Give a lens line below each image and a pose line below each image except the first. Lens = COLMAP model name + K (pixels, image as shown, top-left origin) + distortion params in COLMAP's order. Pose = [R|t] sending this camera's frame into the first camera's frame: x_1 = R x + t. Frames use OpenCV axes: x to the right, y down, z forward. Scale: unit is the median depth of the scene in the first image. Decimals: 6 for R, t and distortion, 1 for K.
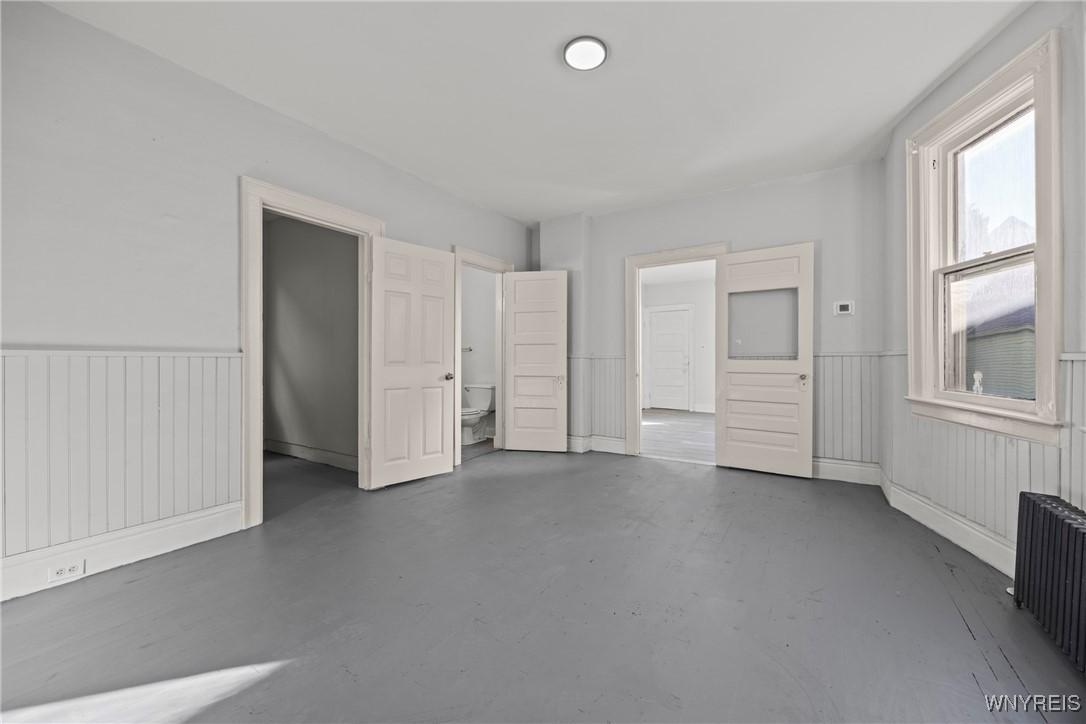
lens RADIAL K [[412.0, 0, 543.9], [0, 412.0, 361.3], [0, 0, 1]] dist [-0.000845, 0.000030]
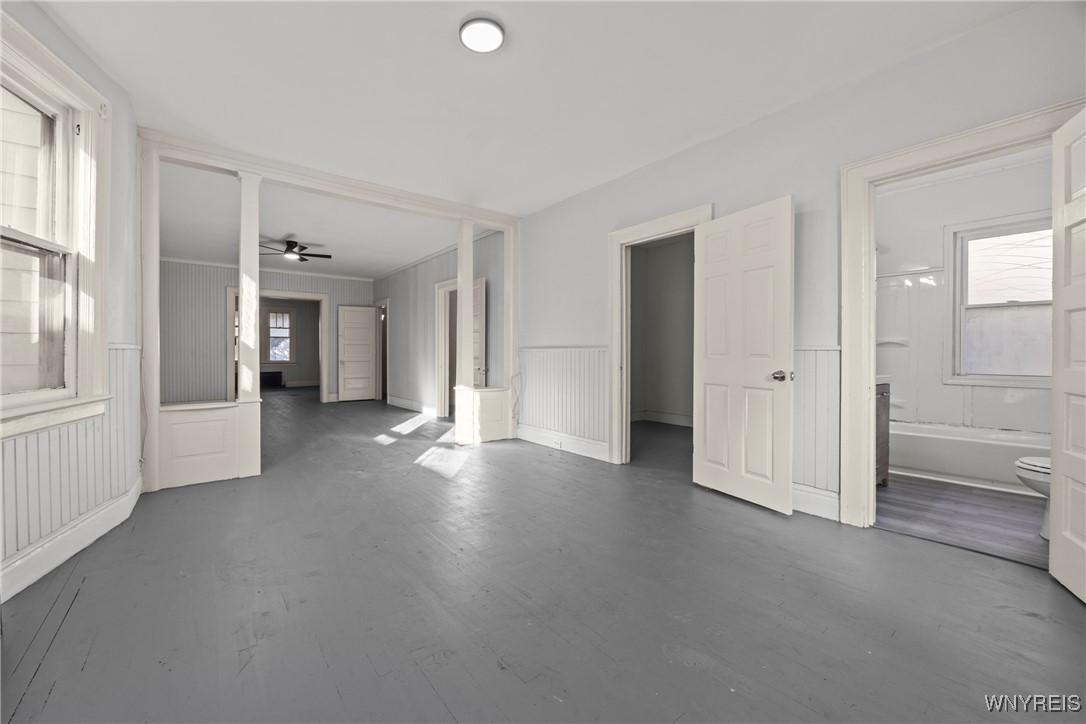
lens RADIAL K [[428.8, 0, 546.8], [0, 428.8, 365.6], [0, 0, 1]] dist [-0.000336, 0.000102]
pose [[-0.299285, 0.027535, -0.953766, 0.652045], [-0.001853, 0.999565, 0.029439, -0.002257], [0.954162, 0.010578, -0.299104, 0.938666]]
